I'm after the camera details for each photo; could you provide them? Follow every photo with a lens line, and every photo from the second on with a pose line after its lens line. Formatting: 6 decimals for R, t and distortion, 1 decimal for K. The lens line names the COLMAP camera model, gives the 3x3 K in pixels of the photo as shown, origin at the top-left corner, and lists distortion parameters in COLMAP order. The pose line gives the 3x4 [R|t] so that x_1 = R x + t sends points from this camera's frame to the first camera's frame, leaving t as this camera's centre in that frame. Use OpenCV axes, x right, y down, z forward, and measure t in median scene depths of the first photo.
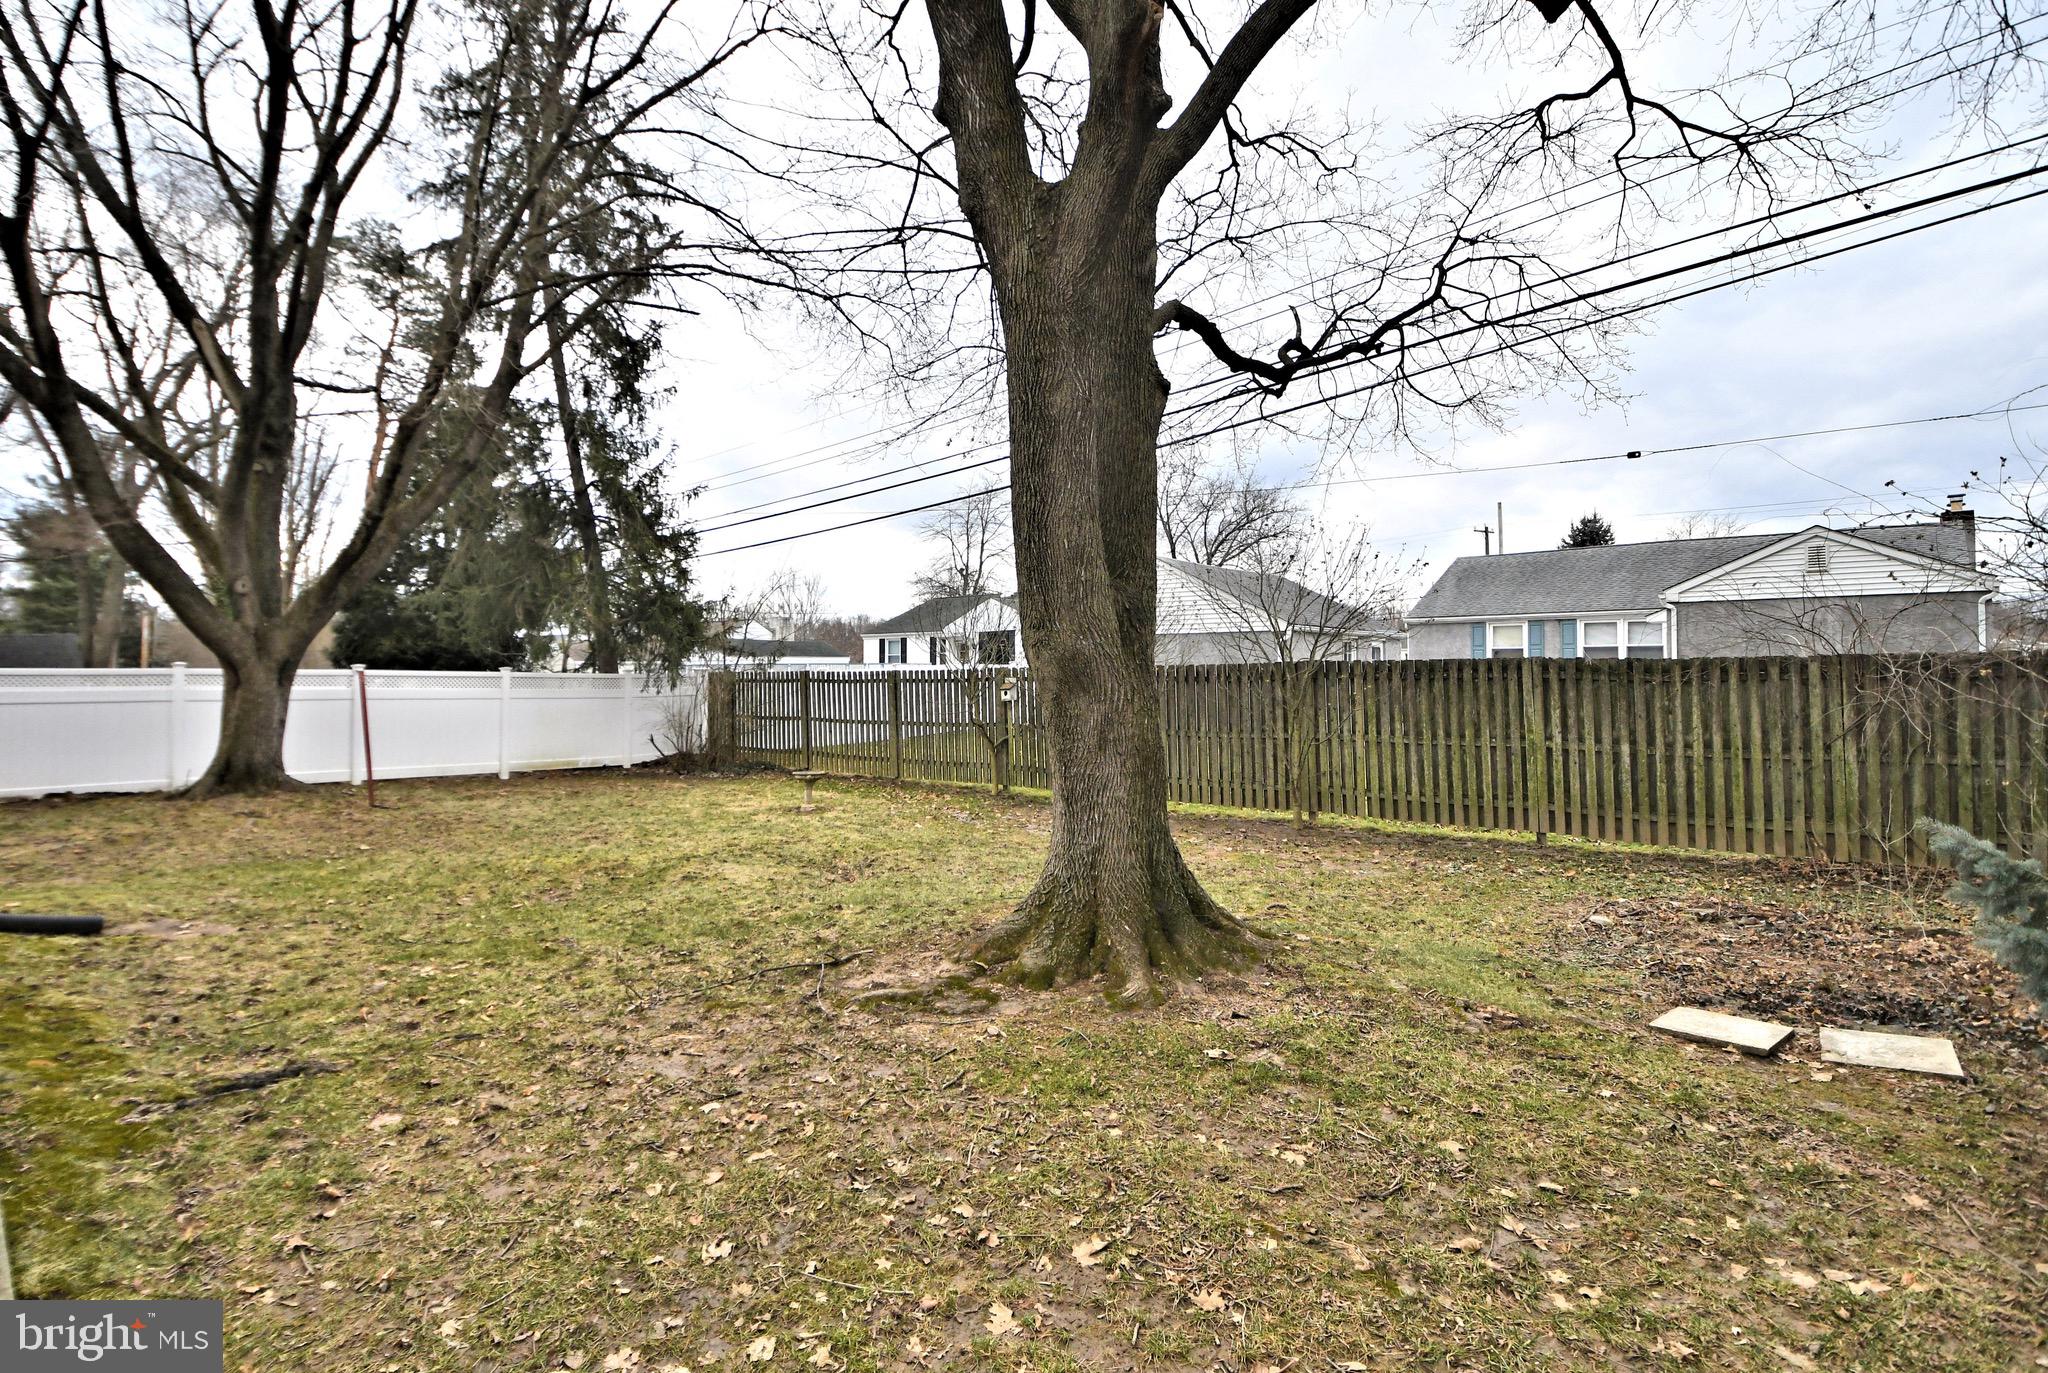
lens RADIAL K [[1014.8, 0, 1020.4], [0, 1014.8, 633.9], [0, 0, 1]] dist [0.047374, -0.051029]
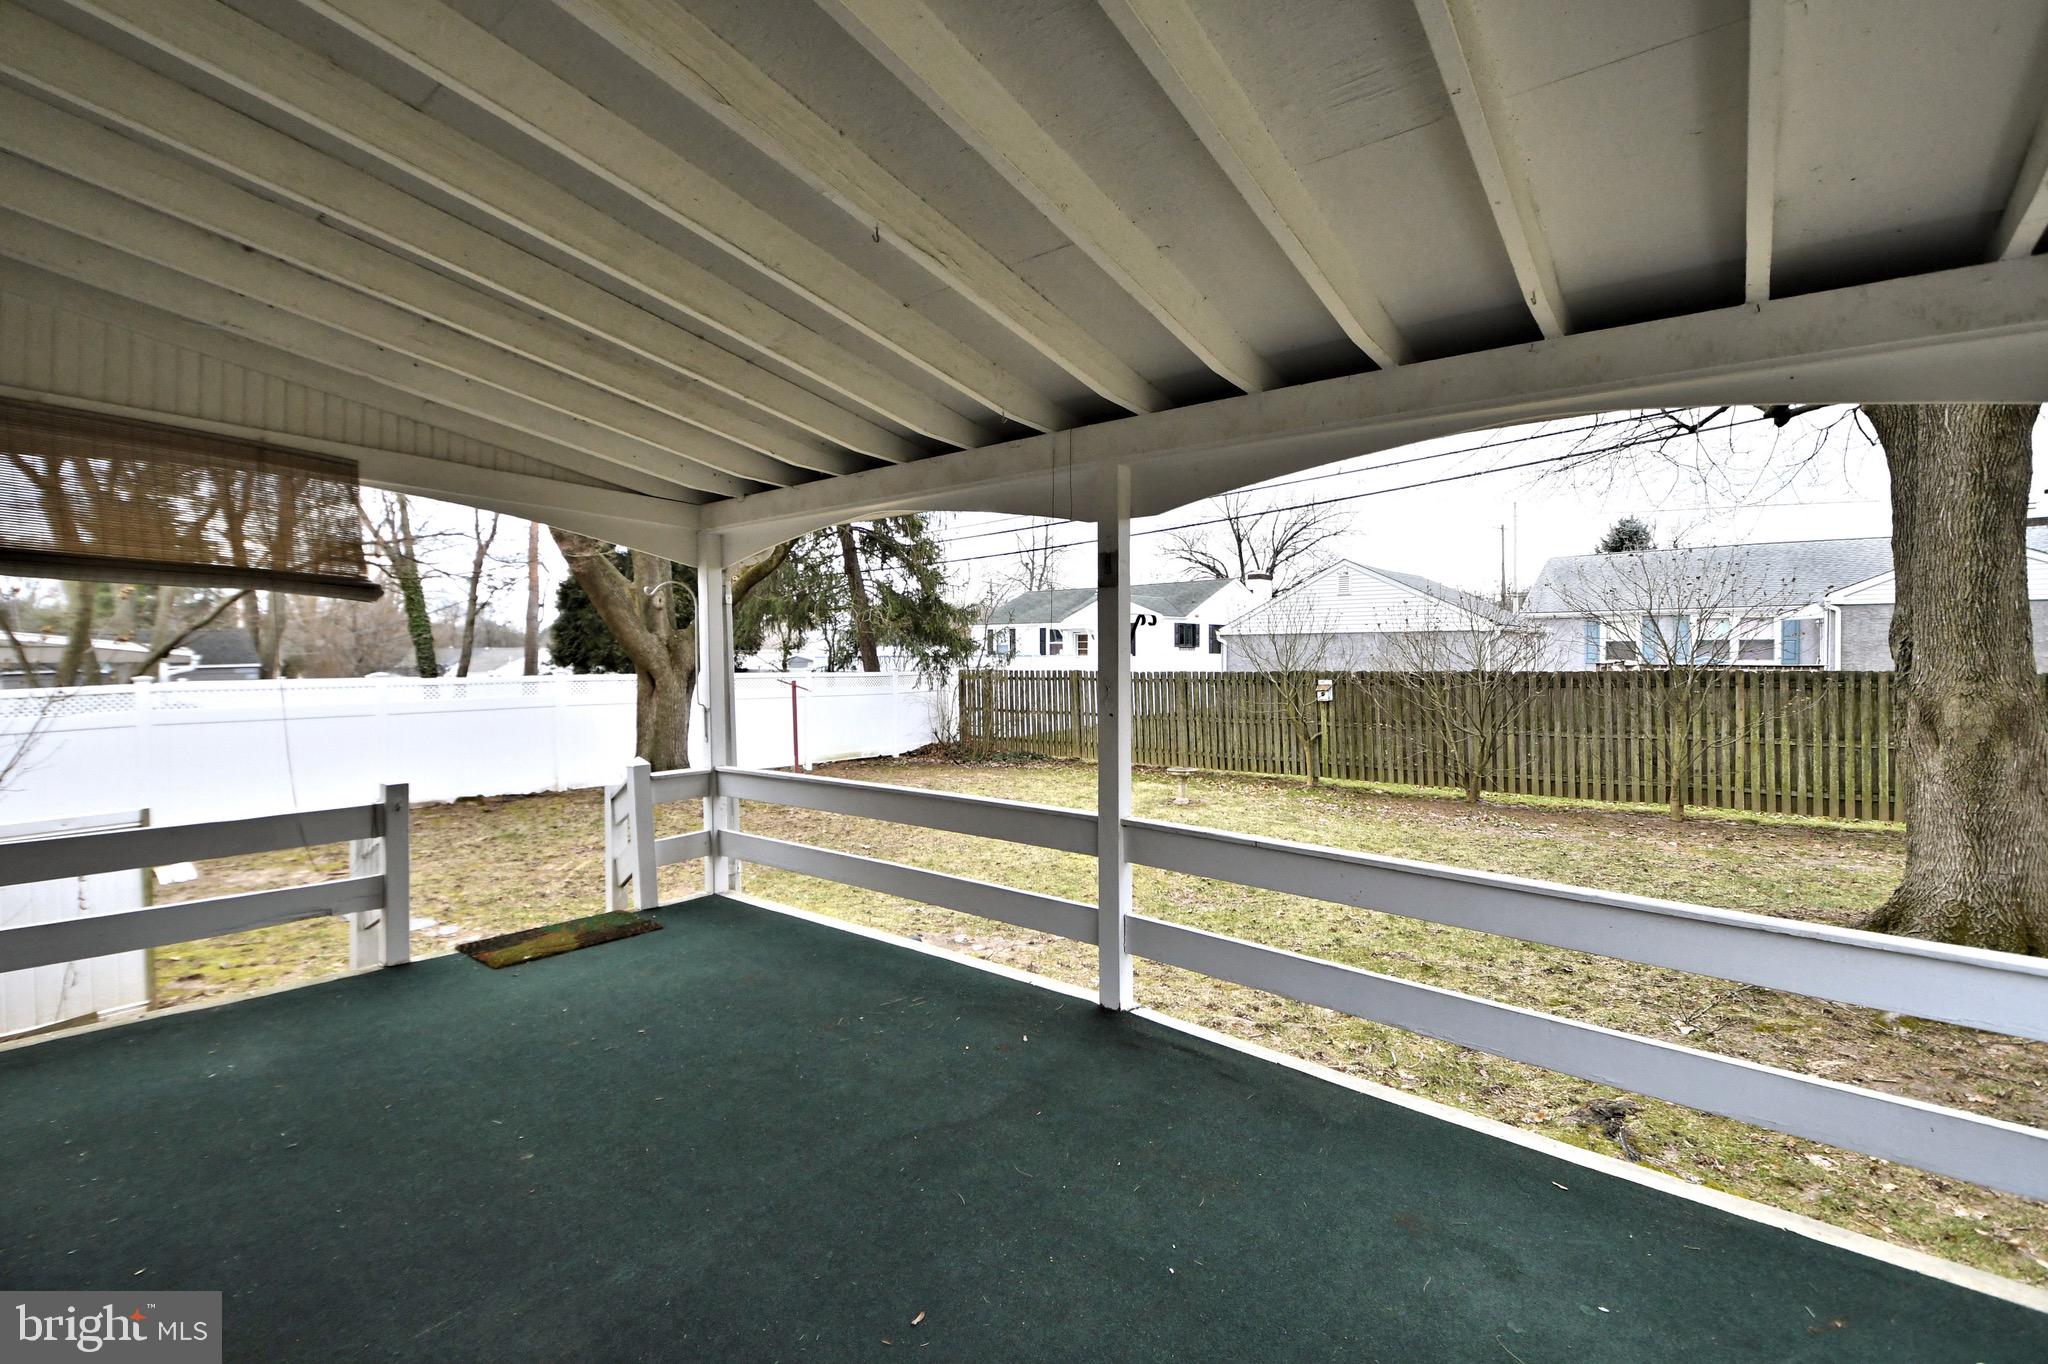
lens RADIAL K [[916.6, 0, 965.5], [0, 916.6, 652.2], [0, 0, 1]] dist [-0.000137, -0.000557]
pose [[0.999687, -0.004116, 0.024666, -0.541813], [0.003037, 0.999043, 0.043626, -0.040581], [-0.024822, -0.043537, 0.998743, 0.021948]]
